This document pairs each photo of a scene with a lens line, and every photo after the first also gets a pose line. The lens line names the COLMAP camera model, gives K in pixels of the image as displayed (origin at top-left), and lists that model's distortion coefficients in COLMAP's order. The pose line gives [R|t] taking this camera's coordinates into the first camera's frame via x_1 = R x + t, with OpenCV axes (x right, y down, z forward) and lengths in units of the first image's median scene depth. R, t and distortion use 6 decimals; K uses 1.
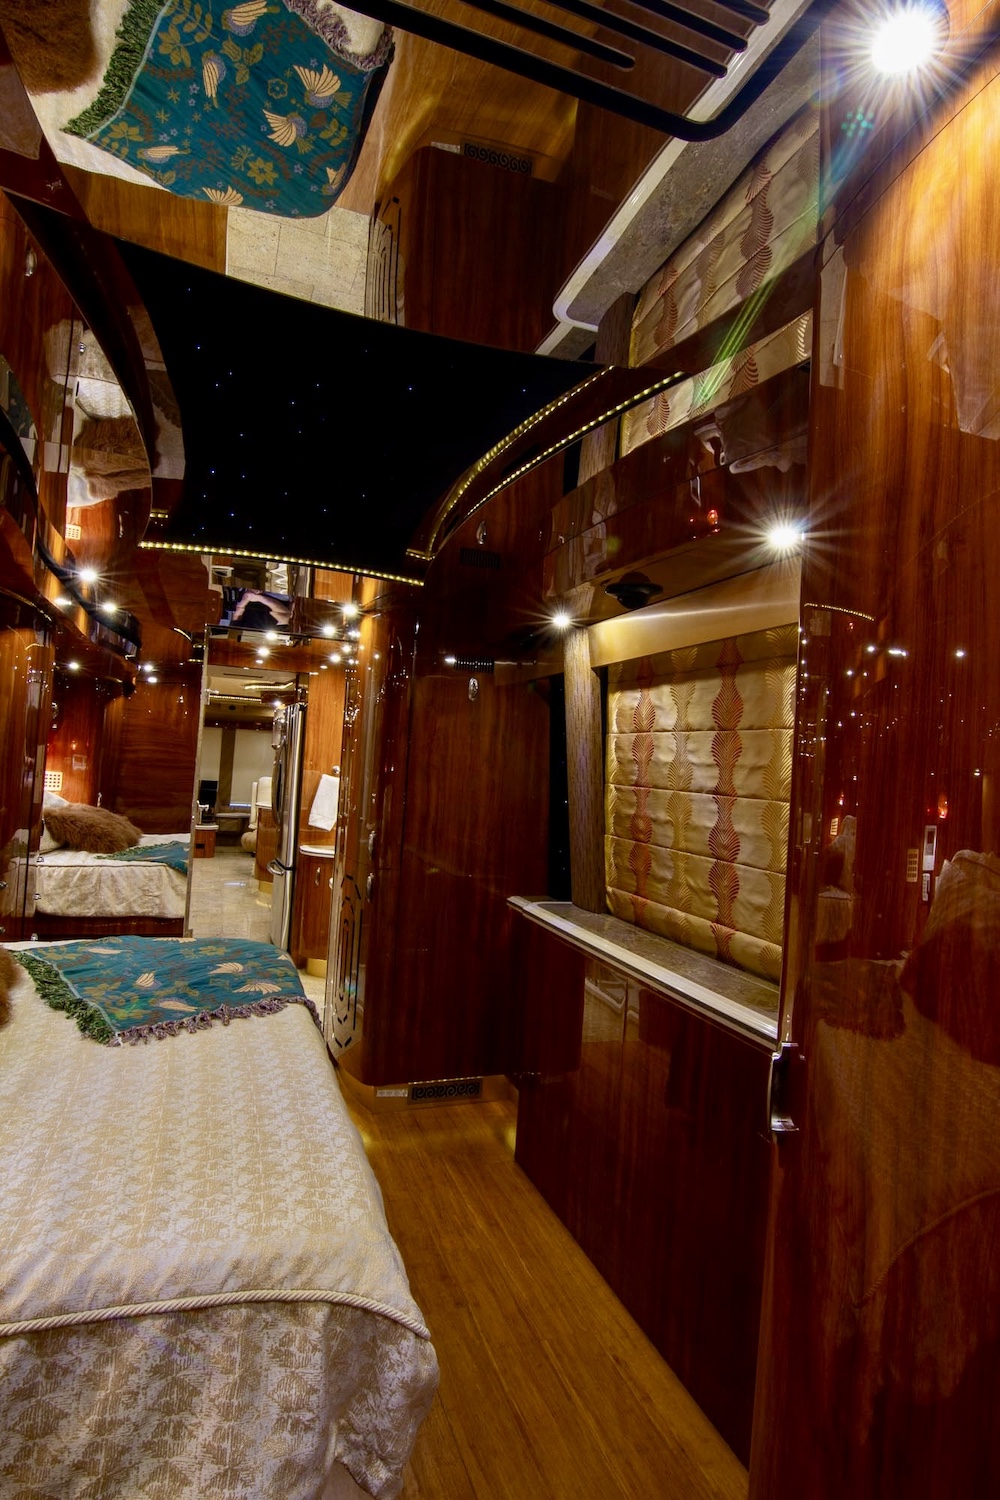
lens RADIAL K [[763.5, 0, 498.9], [0, 763.5, 739.8], [0, 0, 1]] dist [-0.011084, -0.008935]
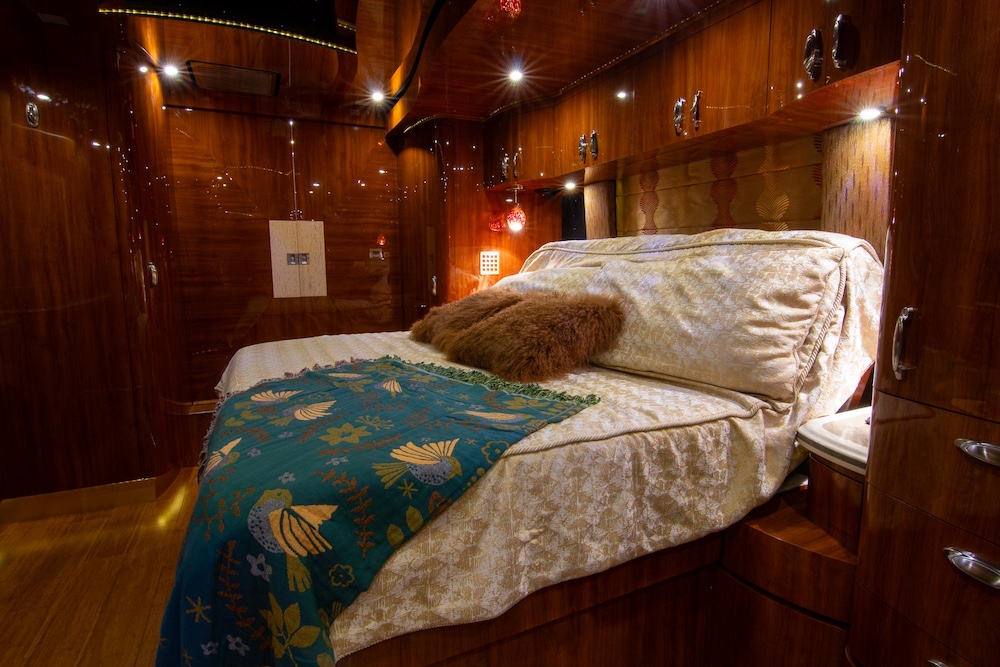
lens RADIAL K [[509.0, 0, 503.1], [0, 509.0, 331.4], [0, 0, 1]] dist [-0.011084, -0.008935]
pose [[-0.993816, -0.048657, -0.099806, -0.495985], [-0.058332, 0.993629, 0.096434, 0.151704], [0.094478, 0.101660, -0.990323, 1.539502]]
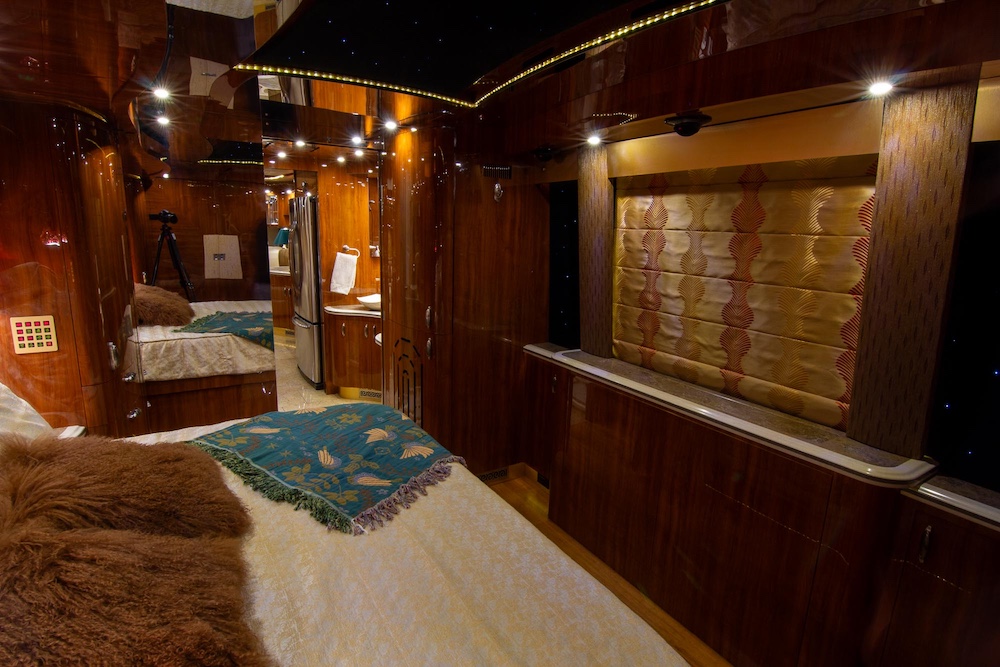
lens RADIAL K [[509.0, 0, 503.1], [0, 509.0, 331.4], [0, 0, 1]] dist [-0.011084, -0.008935]
pose [[0.979245, -0.068807, 0.190644, -0.298272], [0.020681, 0.969623, 0.243727, -0.069467], [-0.201623, -0.234726, 0.950922, 0.191826]]
